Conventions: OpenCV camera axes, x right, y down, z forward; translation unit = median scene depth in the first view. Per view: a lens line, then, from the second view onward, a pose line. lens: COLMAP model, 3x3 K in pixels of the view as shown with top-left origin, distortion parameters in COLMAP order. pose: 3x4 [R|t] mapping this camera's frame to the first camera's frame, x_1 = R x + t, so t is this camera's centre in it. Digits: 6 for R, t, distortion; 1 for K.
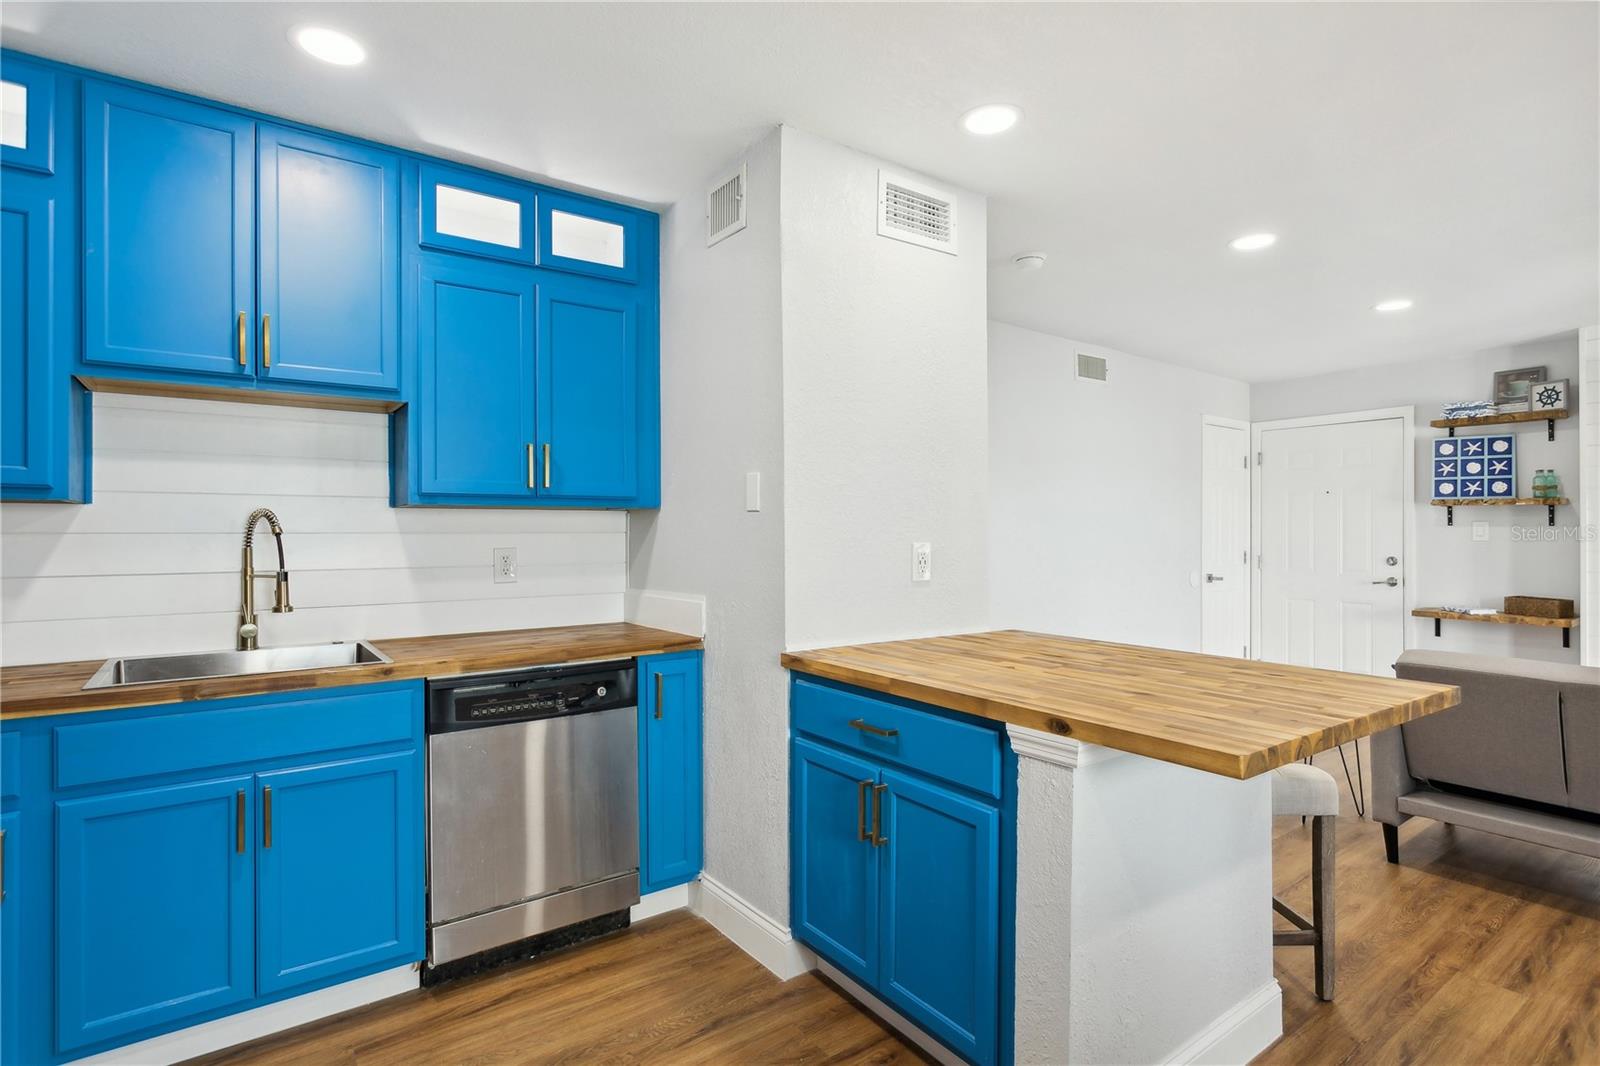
lens RADIAL K [[805.7, 0, 793.0], [0, 805.7, 528.7], [0, 0, 1]] dist [0.001262, 0.000764]
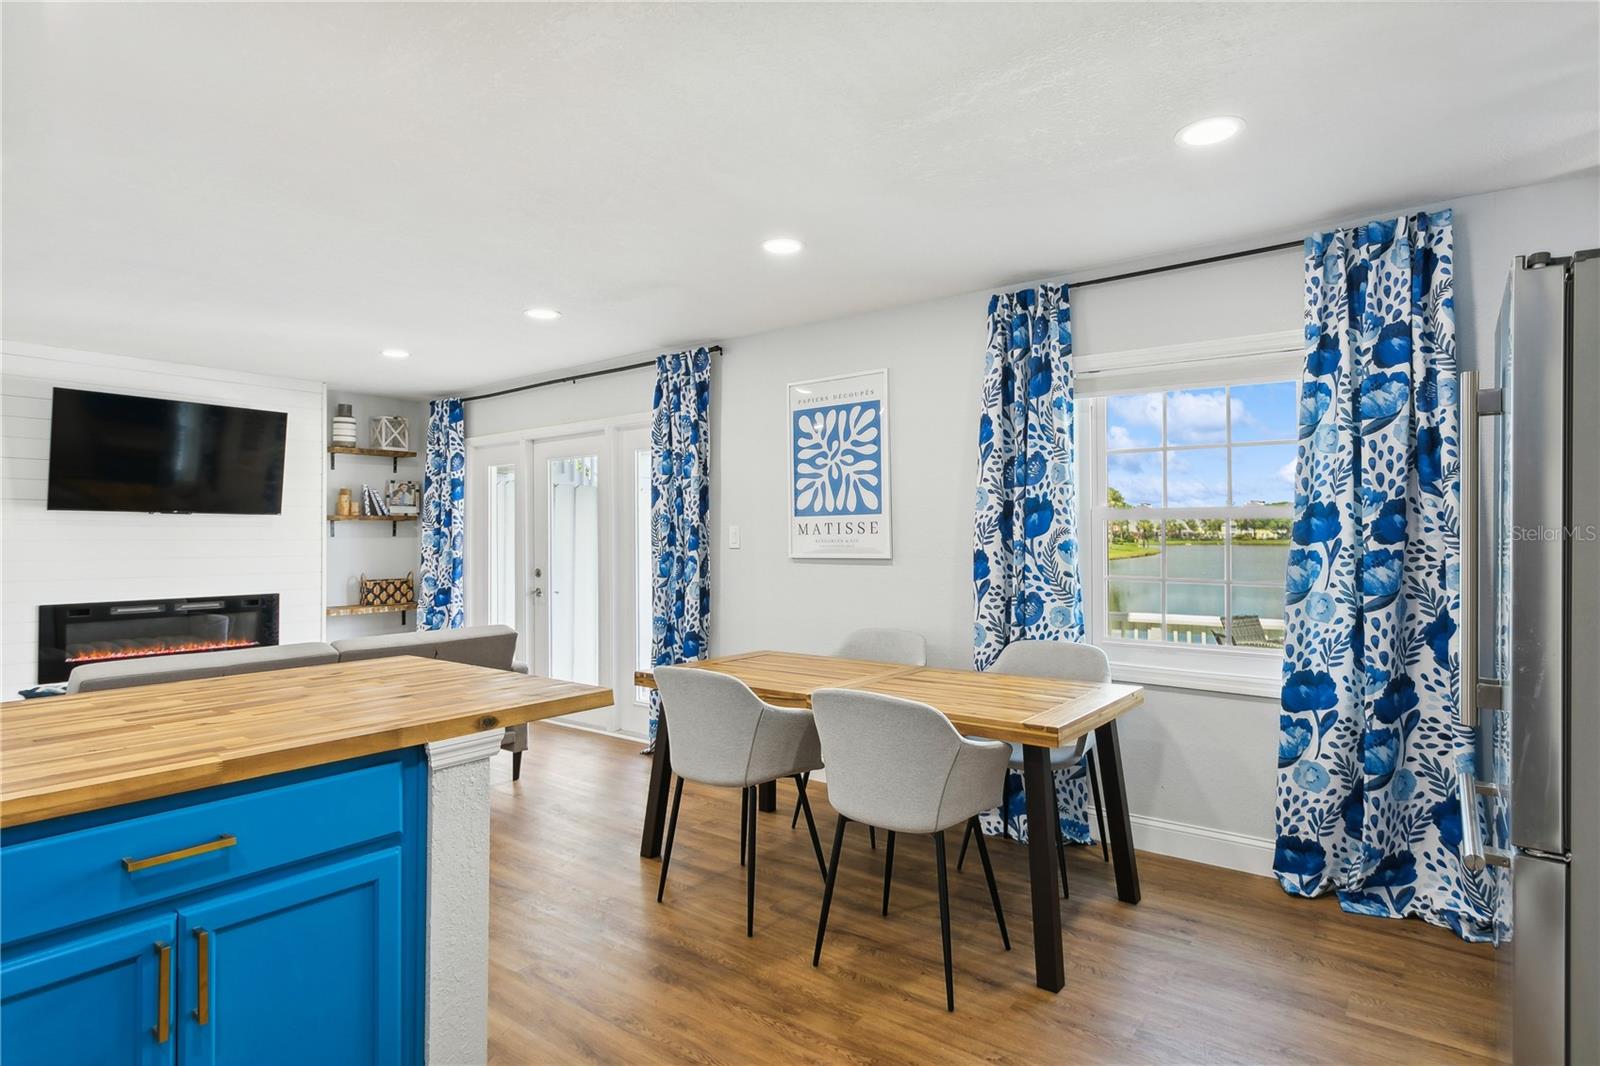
lens RADIAL K [[843.5, 0, 800.0], [0, 843.5, 533.0], [0, 0, 1]] dist [-0.003279, 0.000169]
pose [[-0.276870, 0.001616, 0.960906, -0.276189], [0.004142, 0.999991, -0.000488, -0.002553], [-0.960898, 0.003845, -0.276875, 0.284284]]
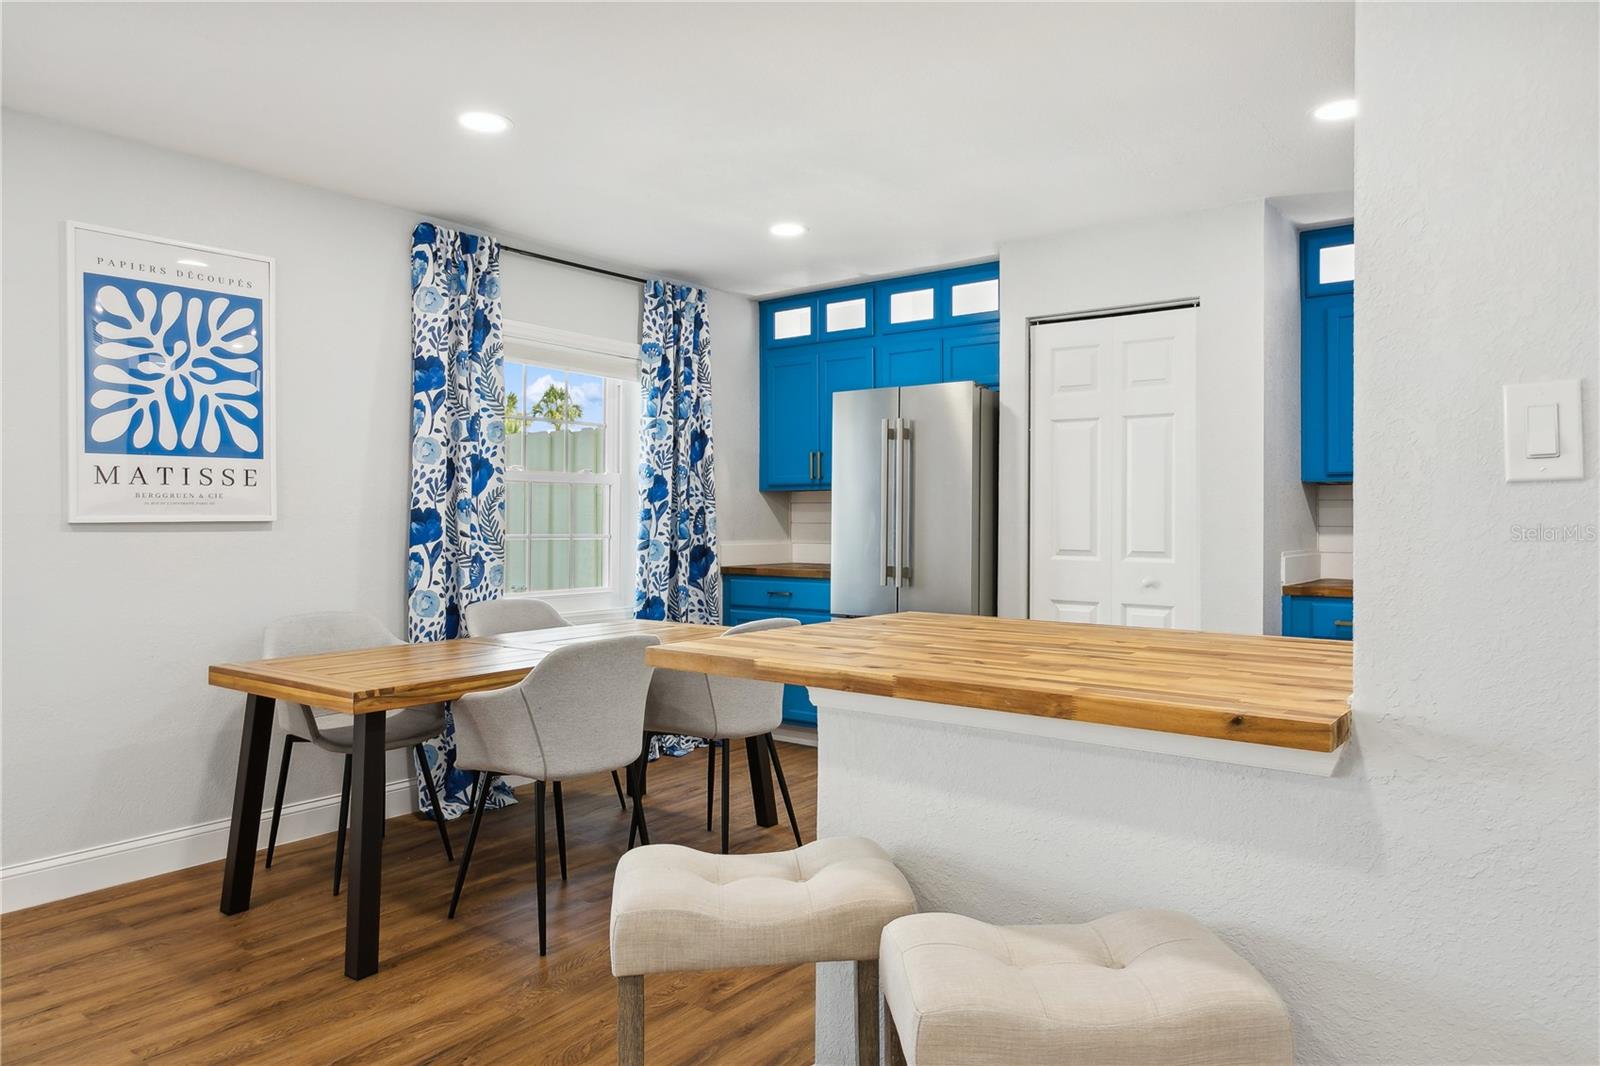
lens RADIAL K [[1052.5, 0, 794.6], [0, 1052.5, 513.4], [0, 0, 1]] dist [0.004148, 0.002518]
pose [[-0.961472, -0.003710, -0.274877, 0.372894], [-0.002856, 0.999990, -0.003509, 0.019503], [0.274887, -0.002589, -0.961473, 0.819786]]
